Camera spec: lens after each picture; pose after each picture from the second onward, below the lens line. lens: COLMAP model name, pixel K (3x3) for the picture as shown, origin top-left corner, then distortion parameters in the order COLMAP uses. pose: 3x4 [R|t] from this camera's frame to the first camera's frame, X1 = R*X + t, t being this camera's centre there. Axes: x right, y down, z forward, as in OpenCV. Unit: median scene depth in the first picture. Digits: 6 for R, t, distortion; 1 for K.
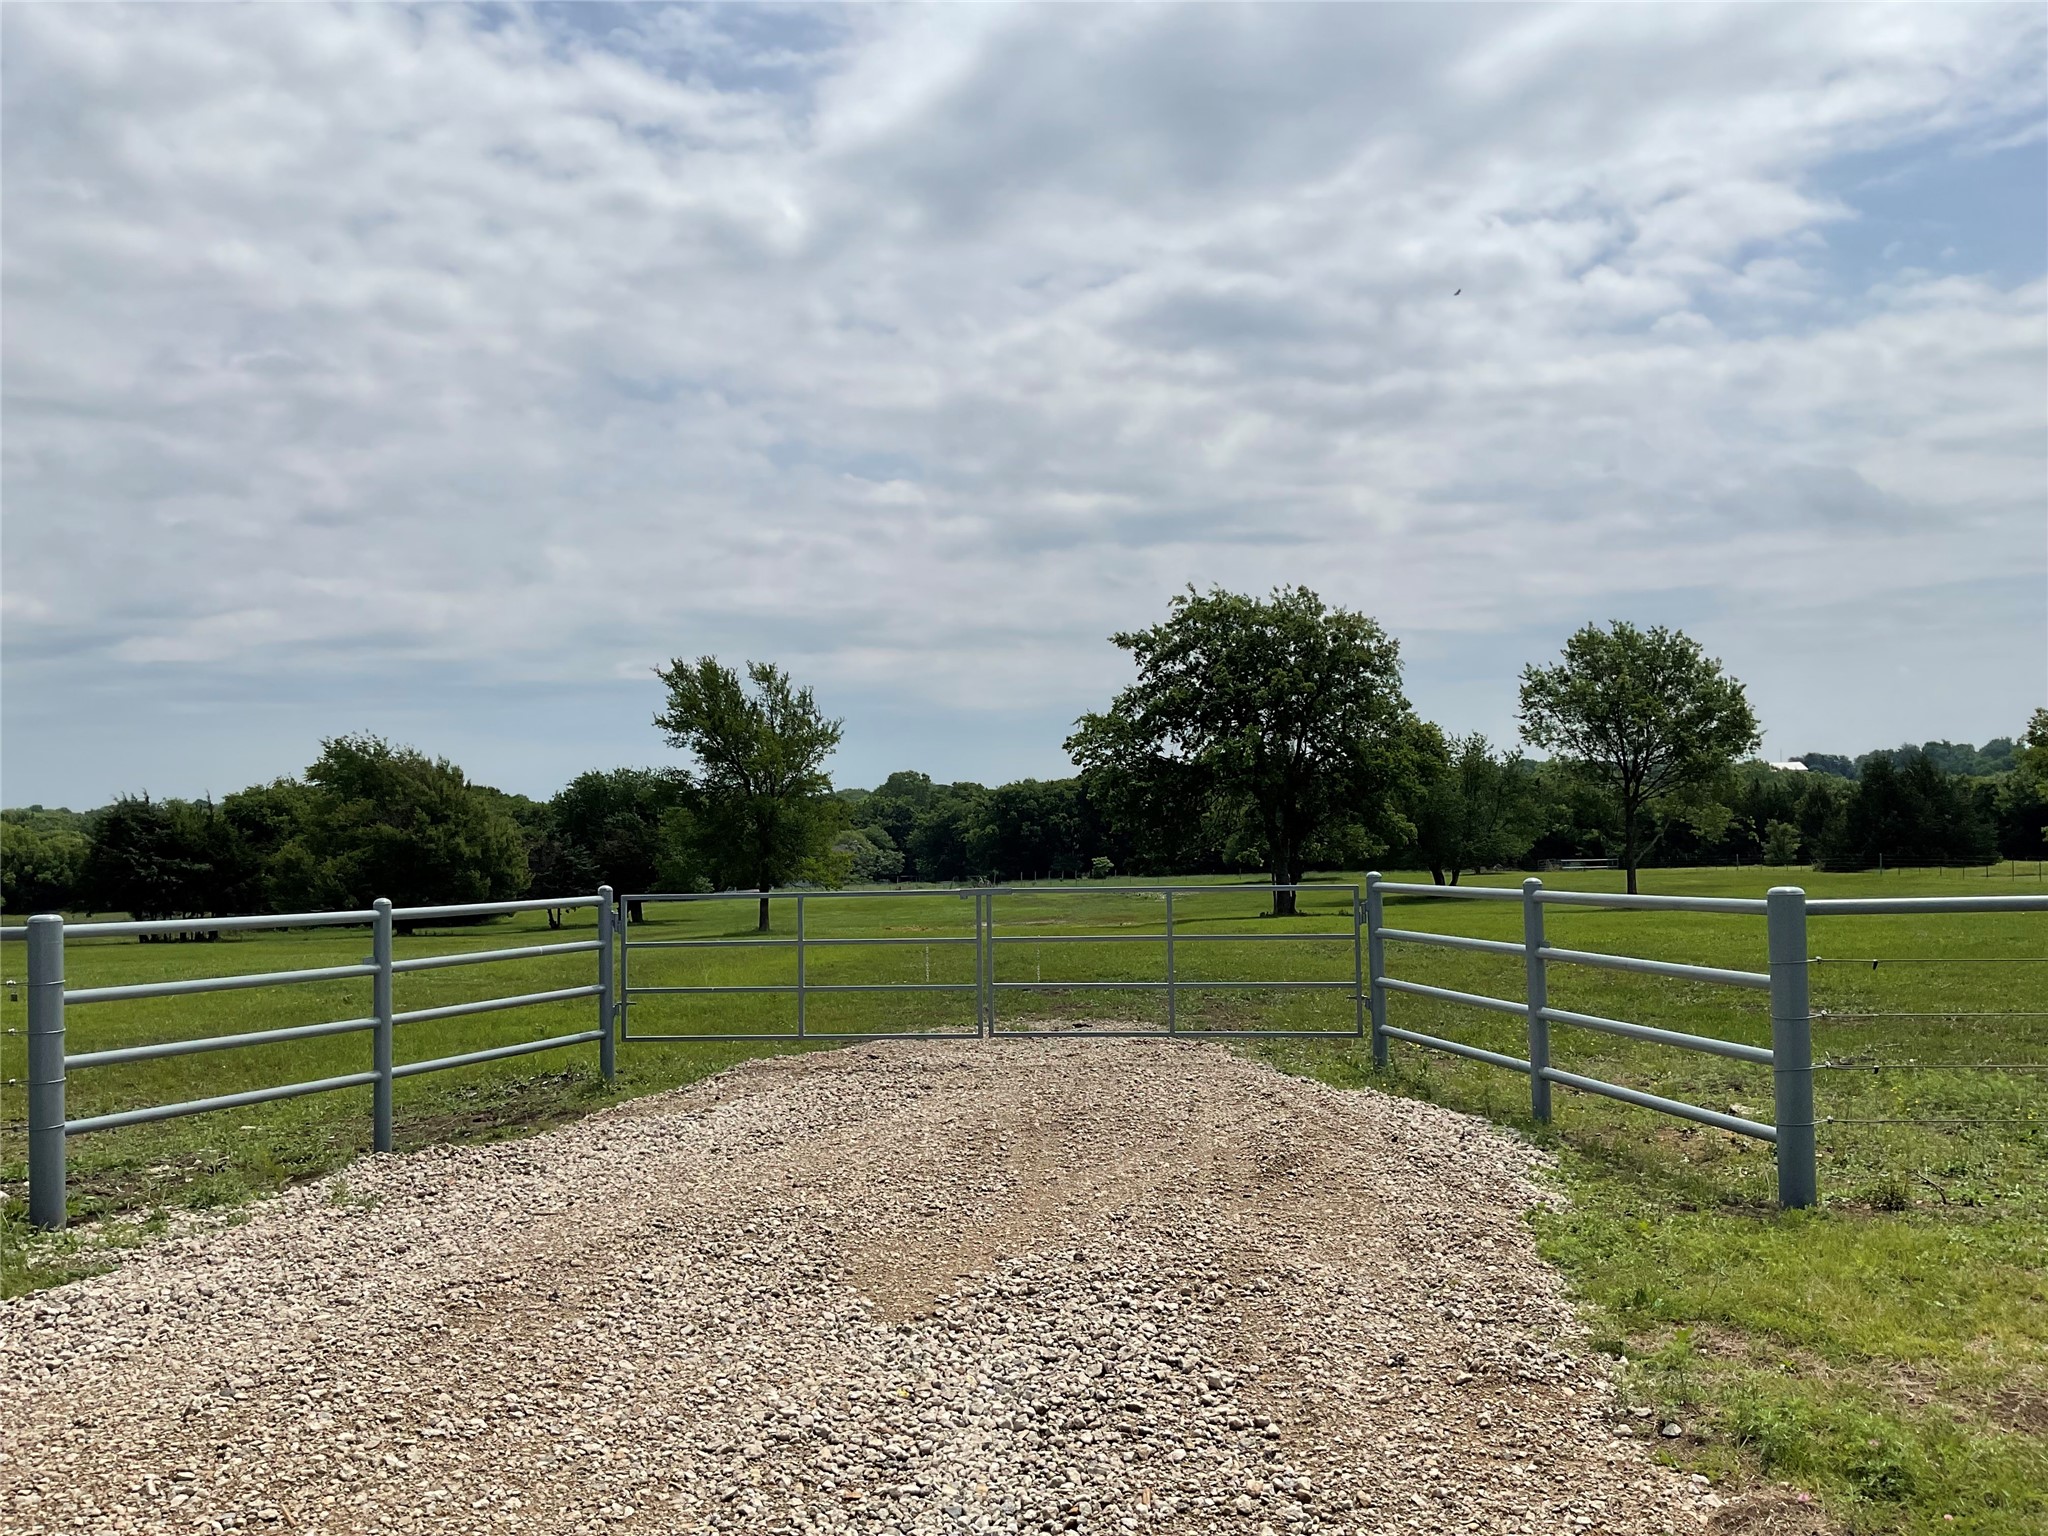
lens RADIAL K [[1695.3, 0, 1021.9], [0, 1695.3, 774.7], [0, 0, 1]] dist [0.101708, -0.160006]
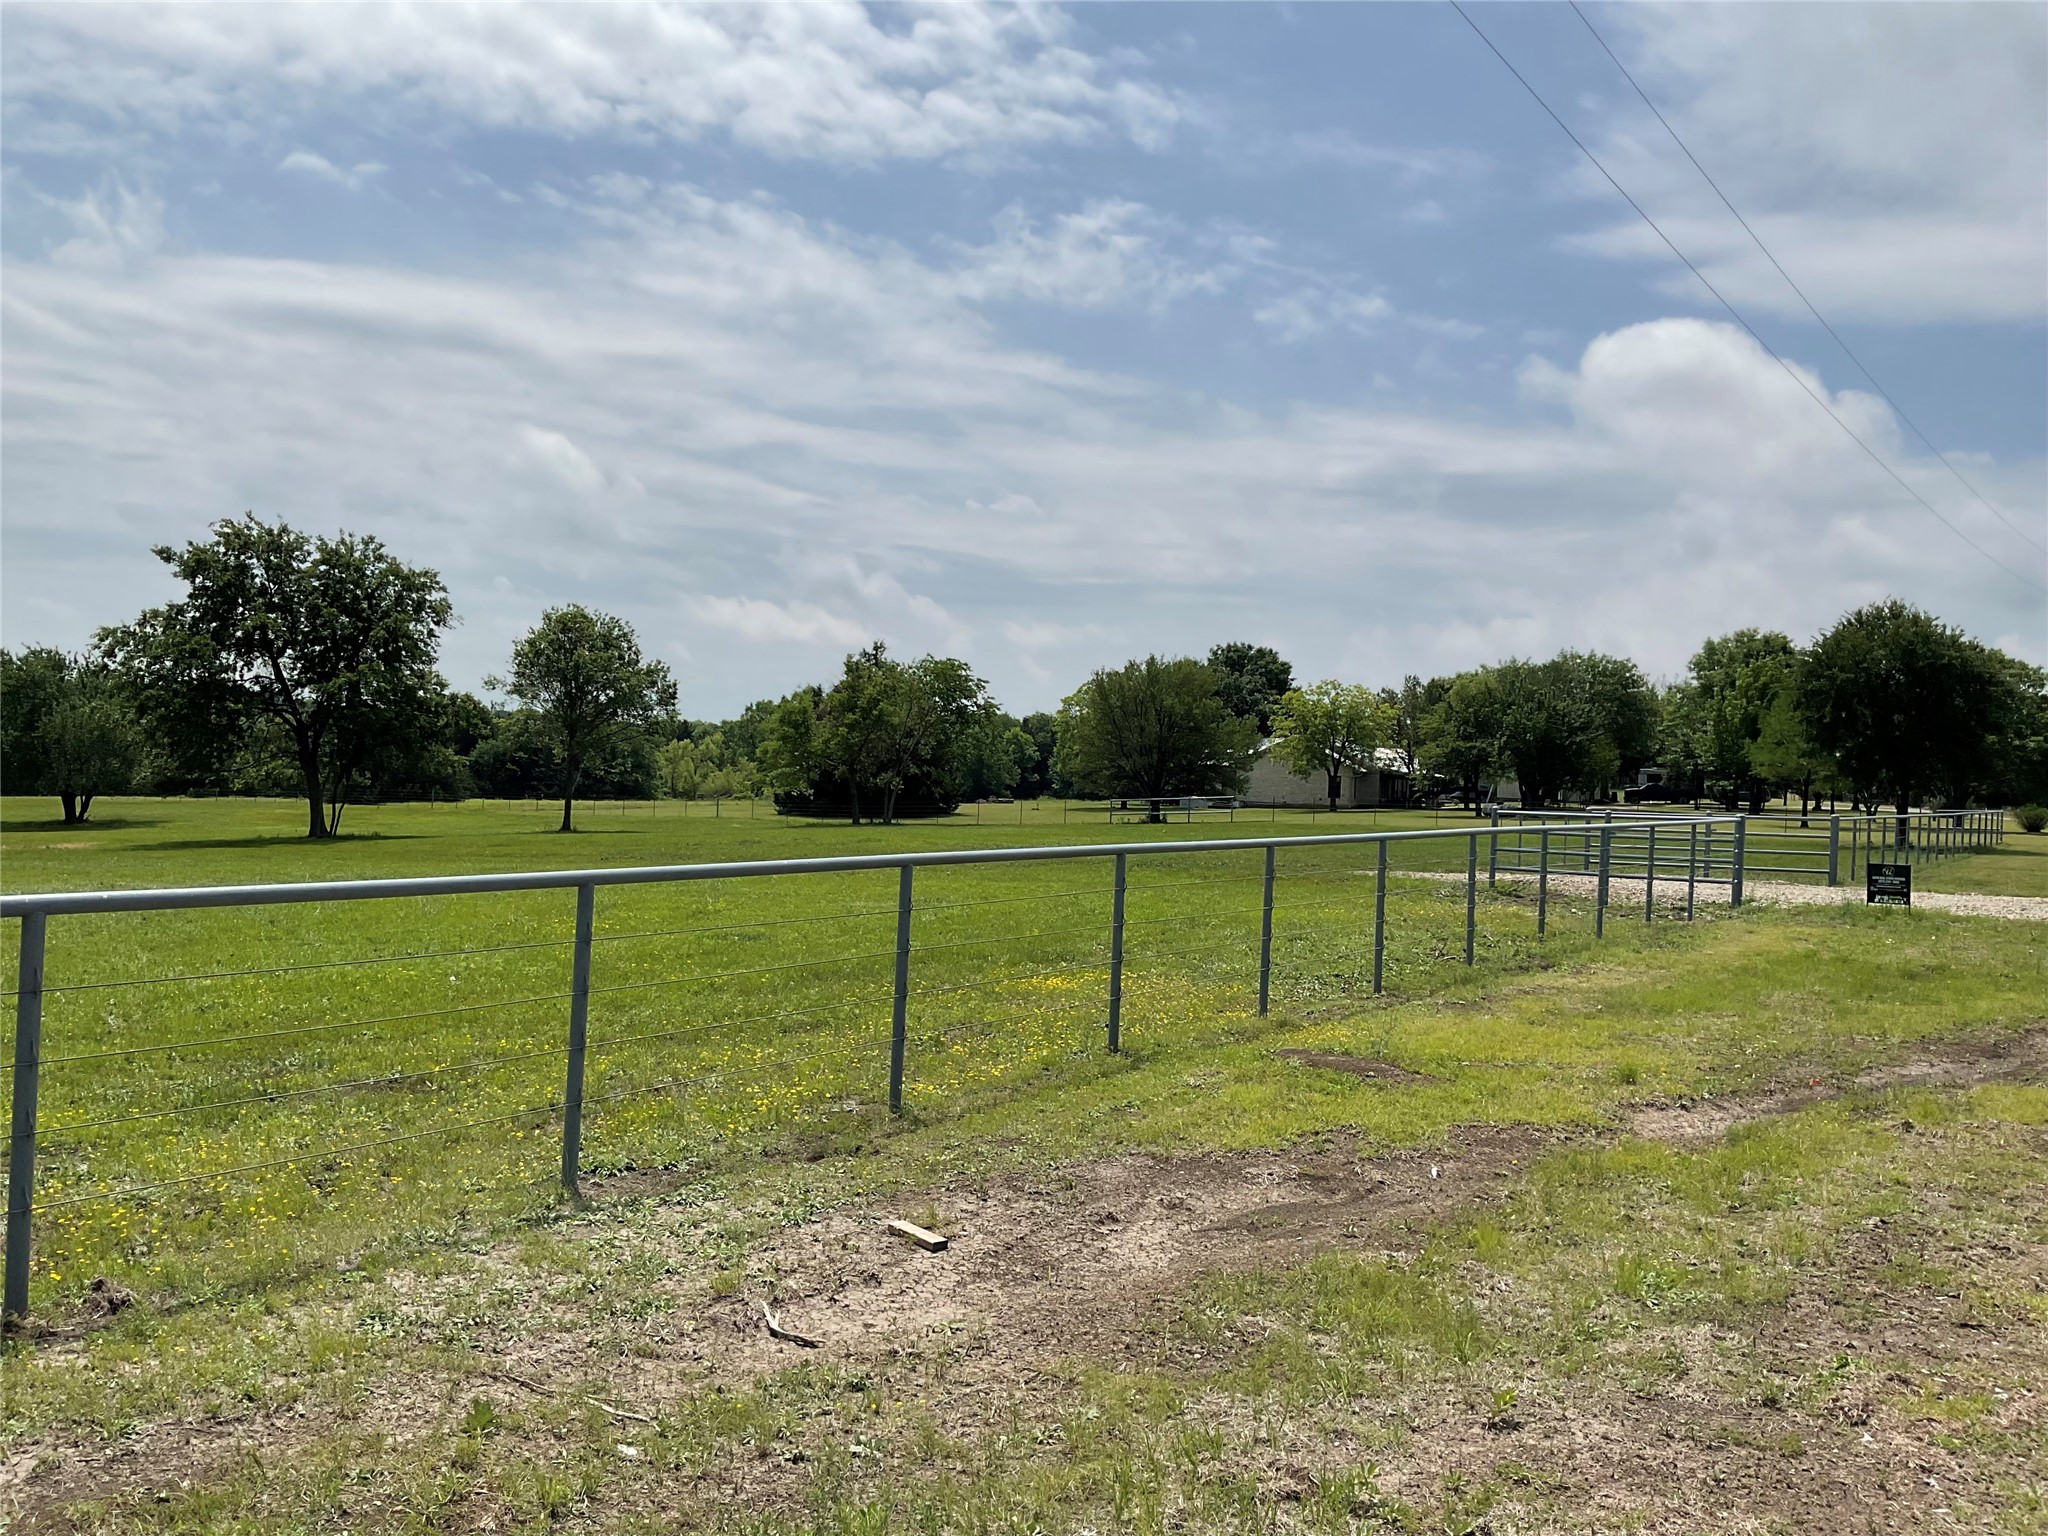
lens RADIAL K [[1695.3, 0, 1034.6], [0, 1695.3, 769.5], [0, 0, 1]] dist [0.101708, -0.160006]
pose [[0.472916, 0.036566, 0.880348, -0.570894], [-0.067812, 0.997686, -0.005012, 0.015209], [-0.878494, -0.057327, 0.474302, 0.086881]]
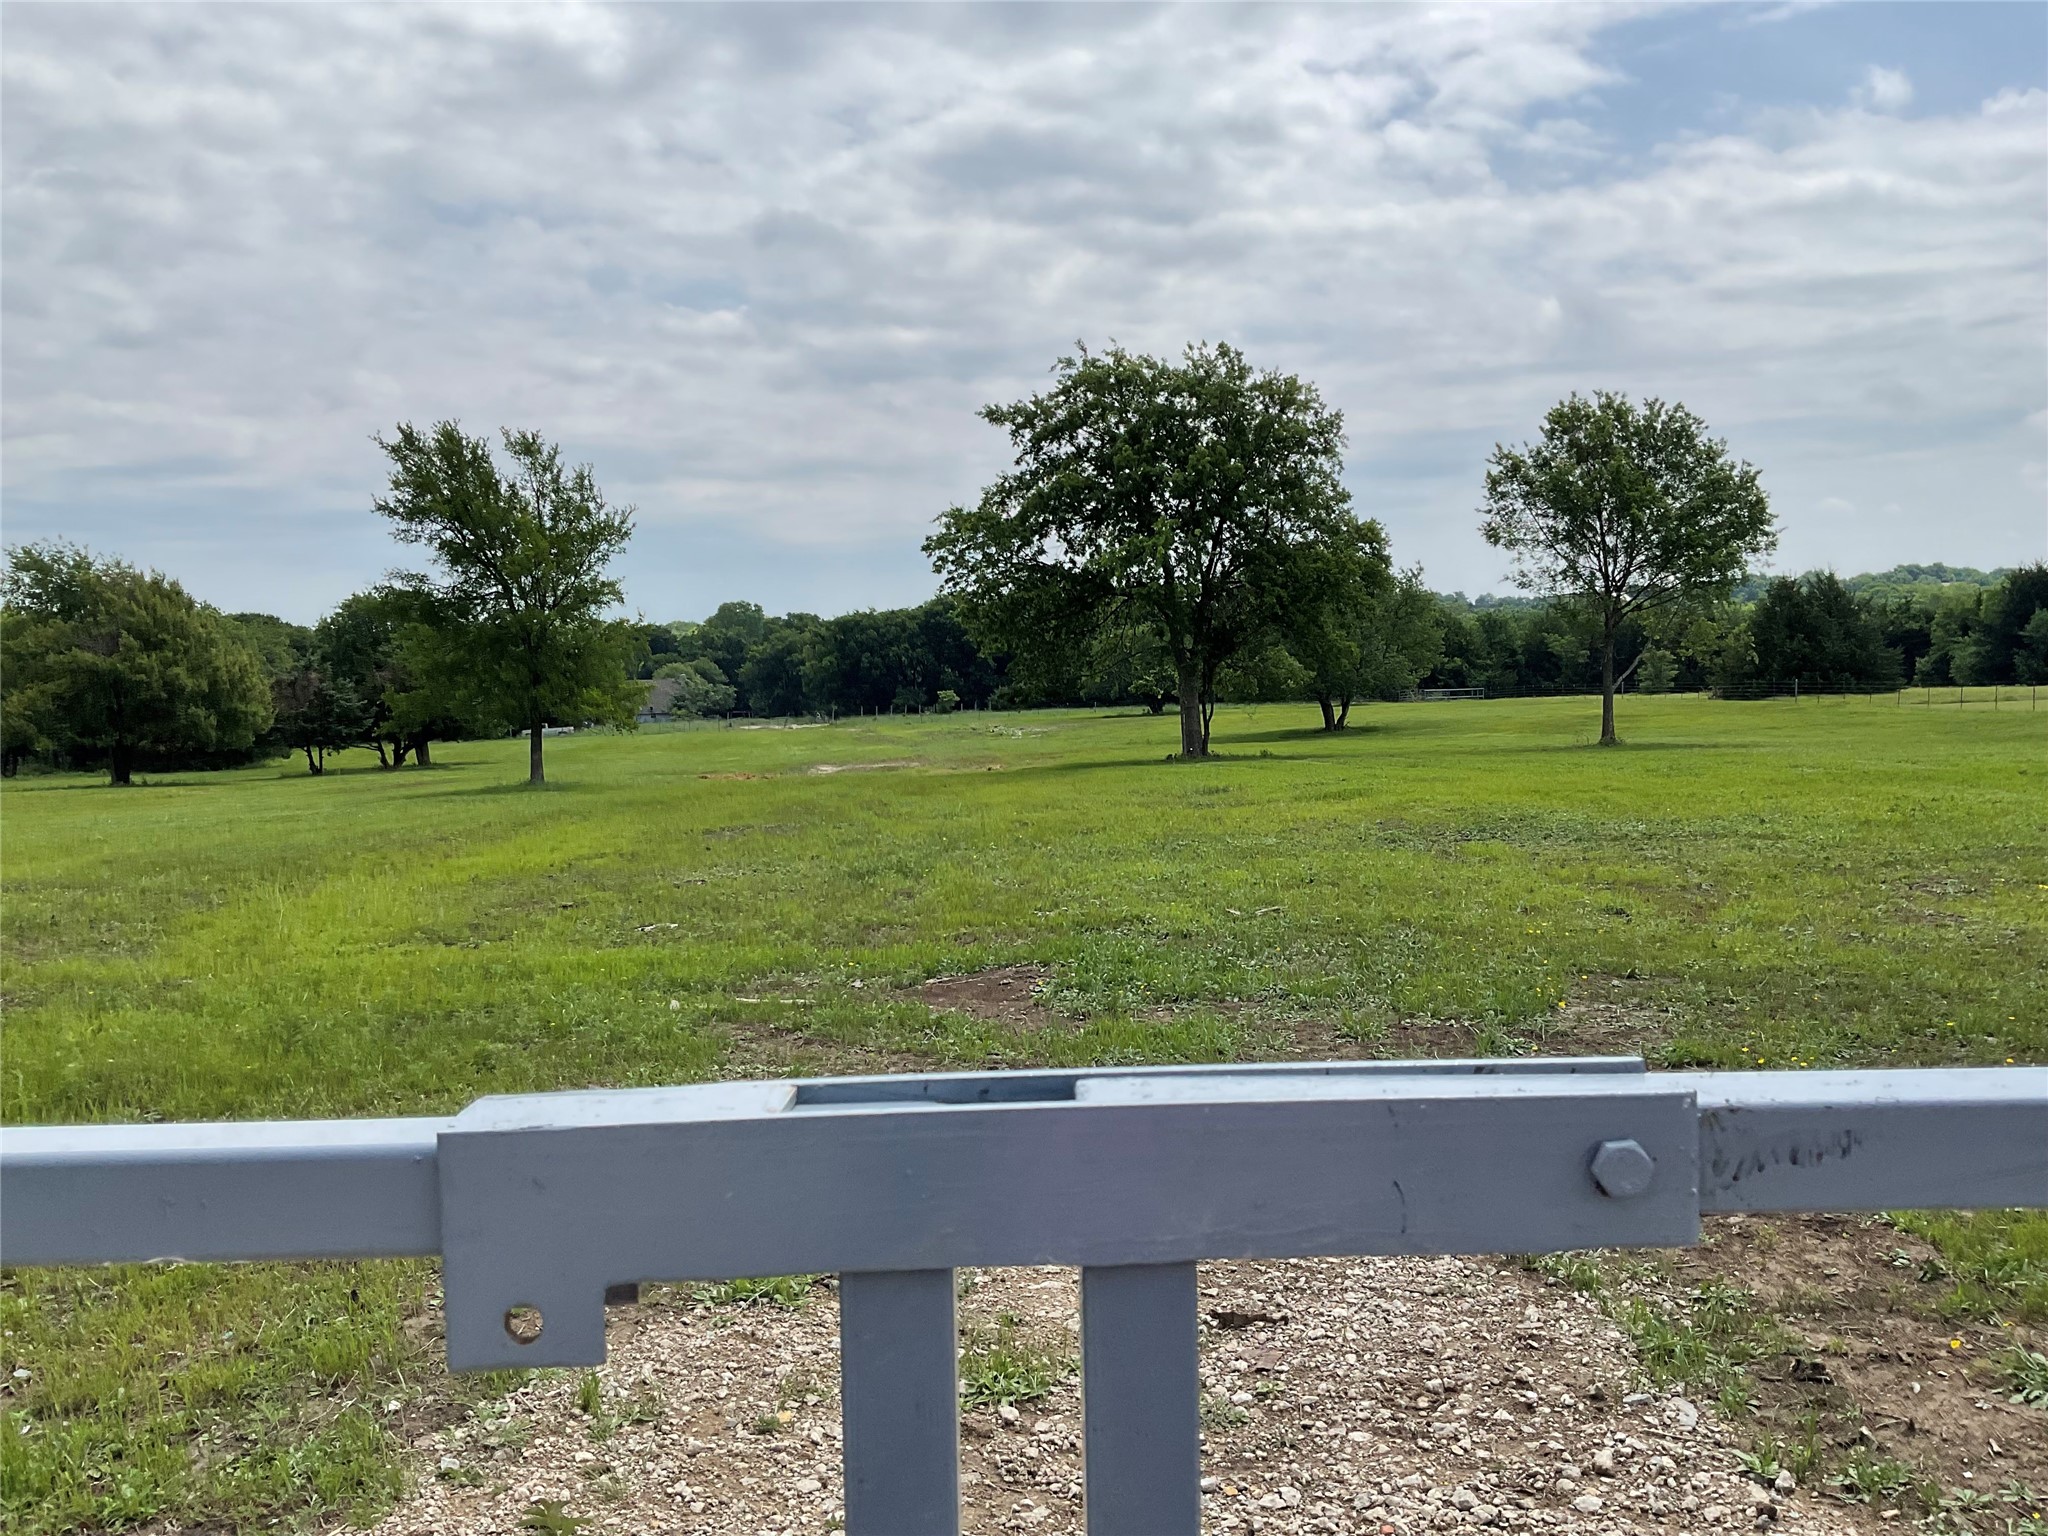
lens RADIAL K [[1695.3, 0, 1017.0], [0, 1695.3, 757.8], [0, 0, 1]] dist [0.101708, -0.160006]
pose [[0.995707, -0.008197, 0.092200, -0.004937], [0.000119, 0.996184, 0.087278, 0.011450], [-0.092564, -0.086893, 0.991908, 0.195893]]
